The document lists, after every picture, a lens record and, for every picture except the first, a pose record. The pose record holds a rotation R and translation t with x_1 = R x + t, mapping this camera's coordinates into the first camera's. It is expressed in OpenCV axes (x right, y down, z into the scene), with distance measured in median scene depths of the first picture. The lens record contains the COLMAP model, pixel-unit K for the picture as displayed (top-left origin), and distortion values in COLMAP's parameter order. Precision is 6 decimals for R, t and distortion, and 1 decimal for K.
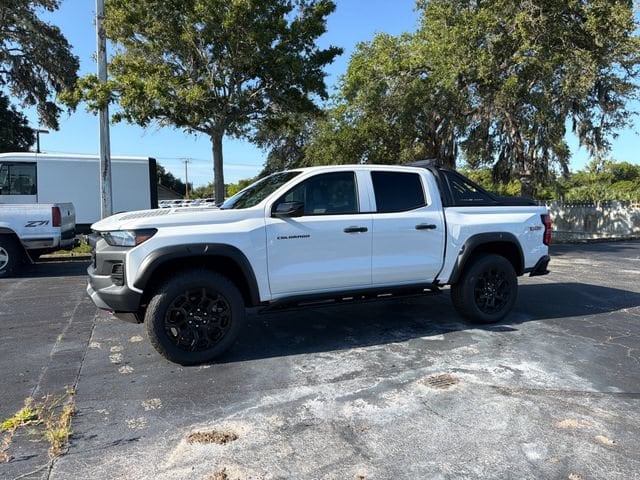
lens RADIAL K [[450.4, 0, 316.4], [0, 450.4, 239.5], [0, 0, 1]] dist [0.054246, -0.056912]
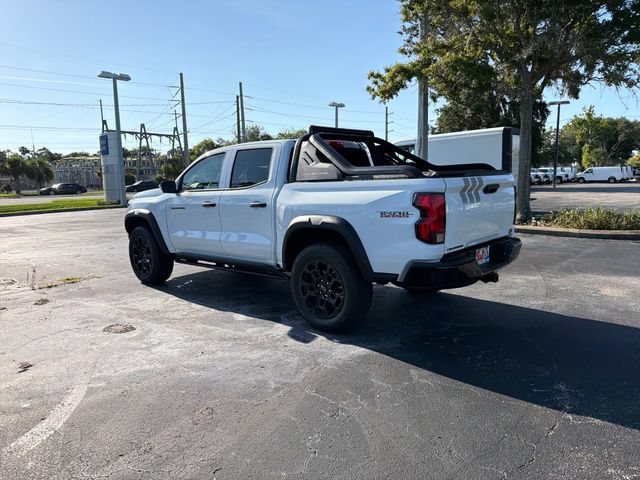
lens RADIAL K [[447.0, 0, 314.4], [0, 447.0, 237.8], [0, 0, 1]] dist [0.098224, -0.154689]
pose [[0.390526, 0.102348, -0.914885, 1.275458], [-0.043022, 0.994744, 0.092918, -0.056654], [0.919586, 0.003073, 0.392876, 0.810753]]
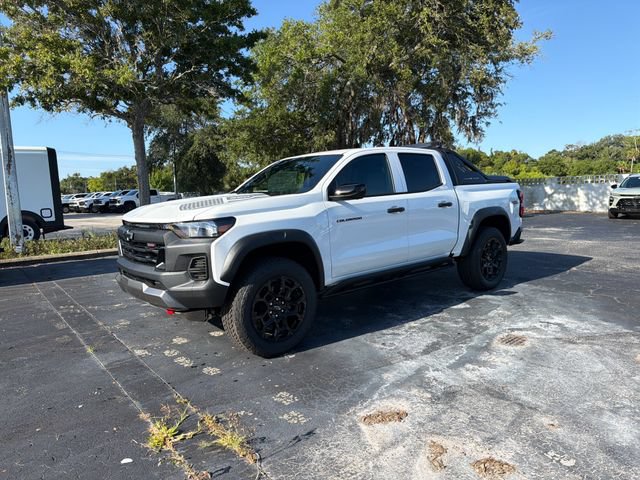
lens RADIAL K [[449.7, 0, 315.4], [0, 449.7, 242.8], [0, 0, 1]] dist [0.066641, -0.082583]
pose [[0.962367, -0.068415, 0.263001, -0.374569], [0.060679, 0.997455, 0.037435, 0.003825], [-0.264893, -0.020068, 0.964069, 0.051738]]
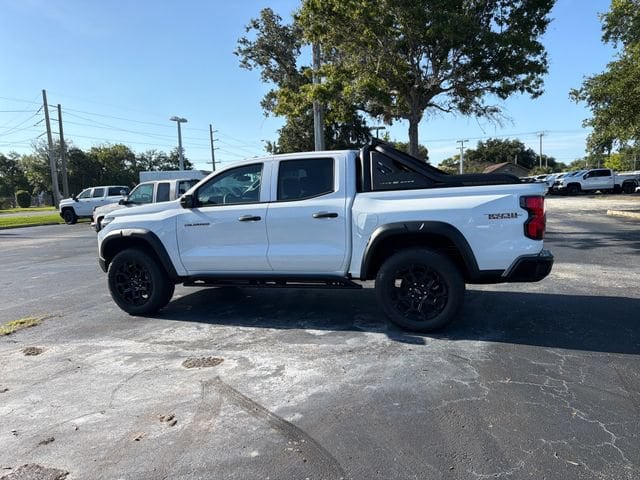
lens RADIAL K [[447.0, 0, 314.4], [0, 447.0, 237.8], [0, 0, 1]] dist [0.098224, -0.154689]
pose [[0.712273, 0.036615, -0.700946, 0.966724], [-0.007775, 0.998989, 0.044283, -0.024287], [0.701859, -0.026091, 0.711838, 0.351272]]
